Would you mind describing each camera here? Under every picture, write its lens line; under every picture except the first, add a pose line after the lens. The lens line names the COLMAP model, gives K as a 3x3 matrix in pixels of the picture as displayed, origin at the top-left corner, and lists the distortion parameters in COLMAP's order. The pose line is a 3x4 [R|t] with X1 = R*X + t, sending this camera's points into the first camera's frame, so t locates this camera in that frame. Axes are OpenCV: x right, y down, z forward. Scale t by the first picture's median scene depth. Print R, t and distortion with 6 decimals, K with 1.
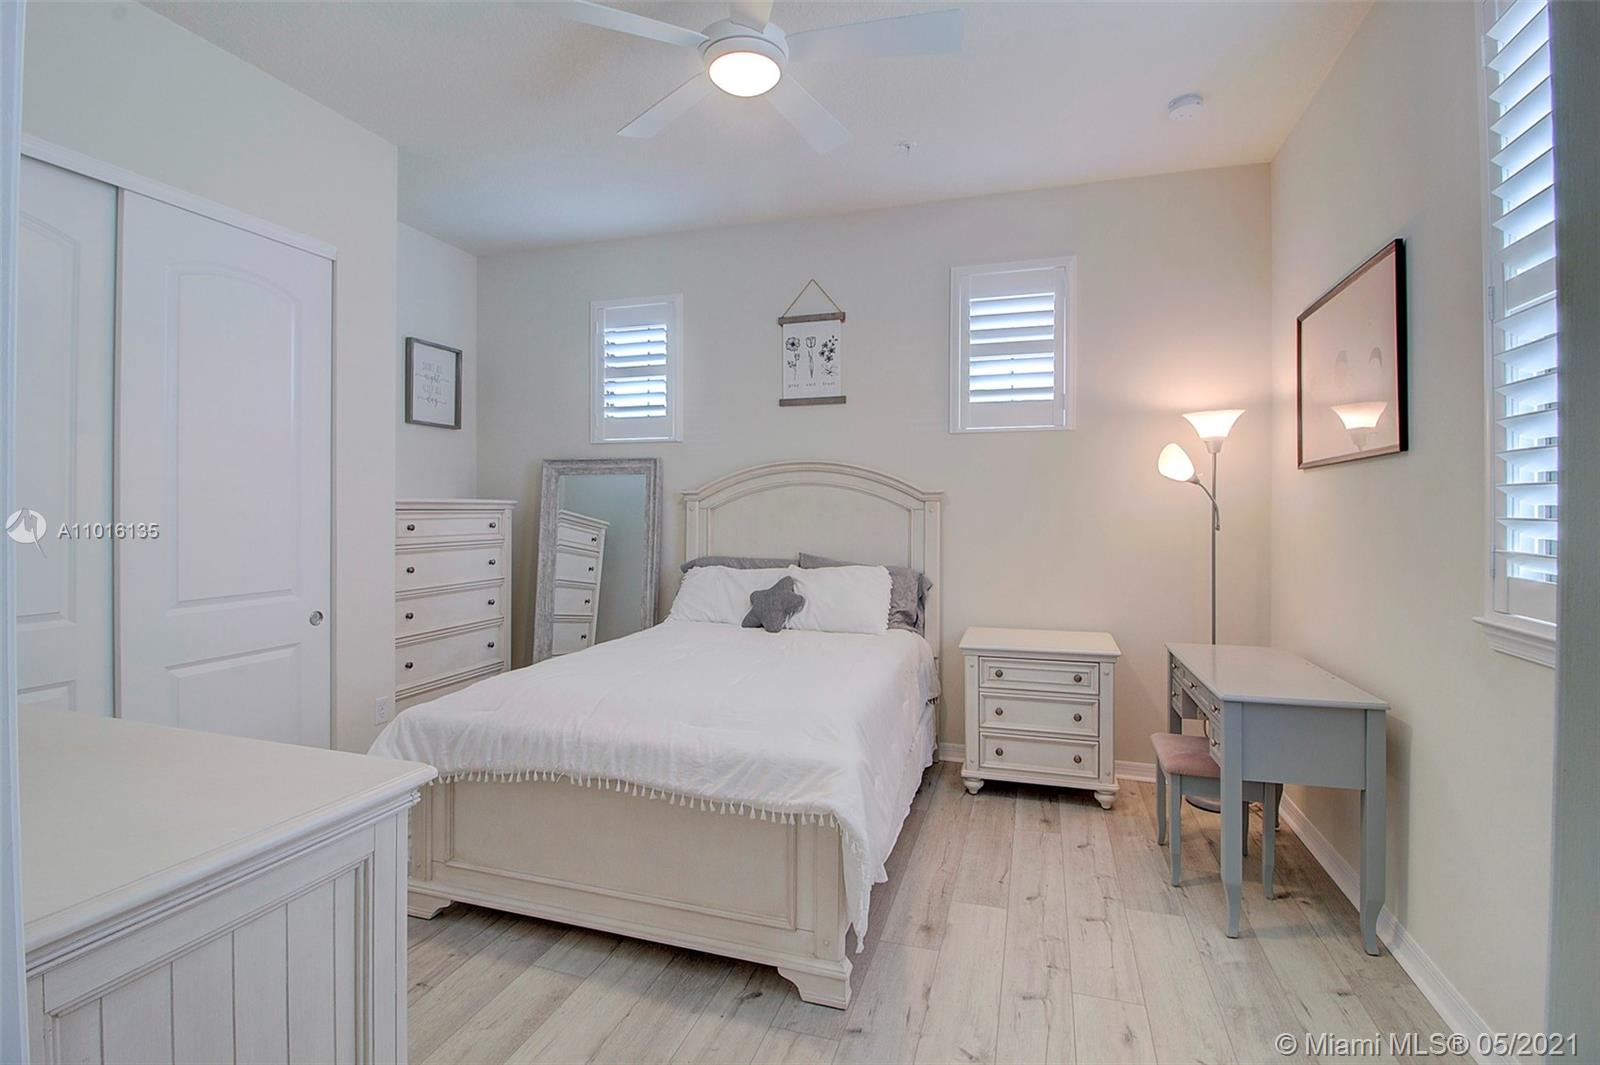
lens RADIAL K [[741.9, 0, 818.5], [0, 741.9, 504.8], [0, 0, 1]] dist [-0.002881, -0.009529]
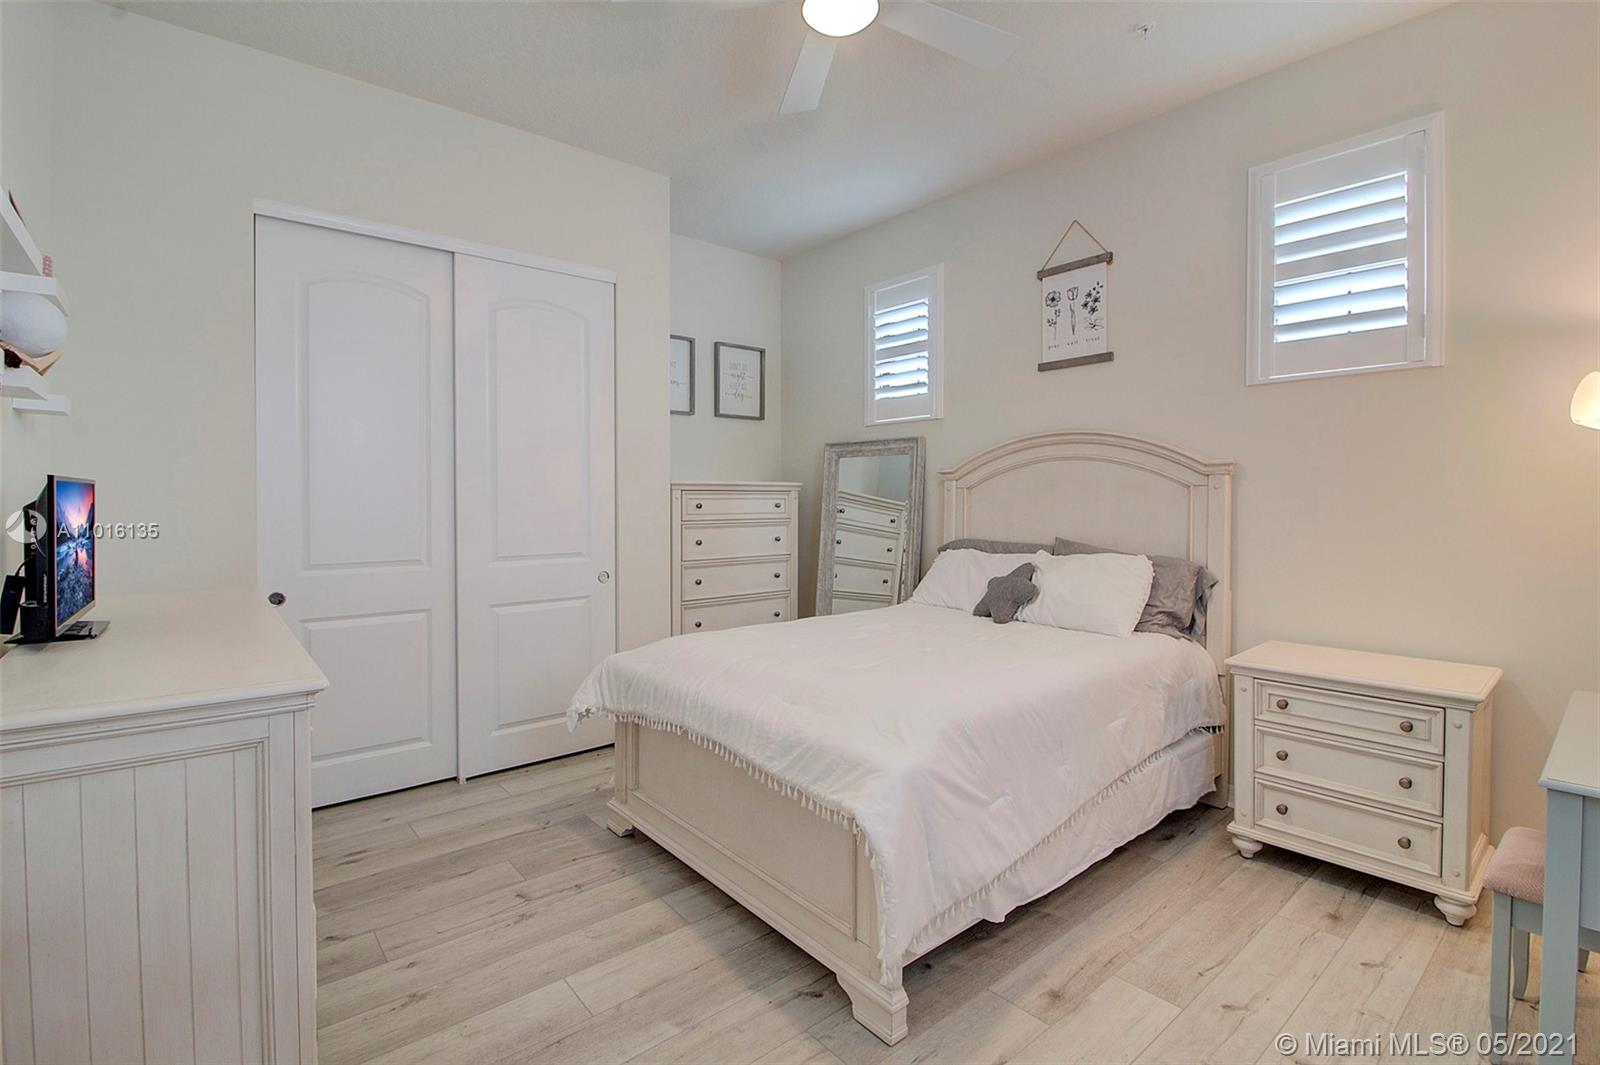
lens RADIAL K [[741.9, 0, 760.2], [0, 741.9, 502.1], [0, 0, 1]] dist [-0.002881, -0.009529]
pose [[0.840201, 0.002391, -0.542270, 0.200408], [0.005201, 0.999909, 0.012468, 0.013812], [0.542250, -0.013296, 0.840112, 0.099672]]
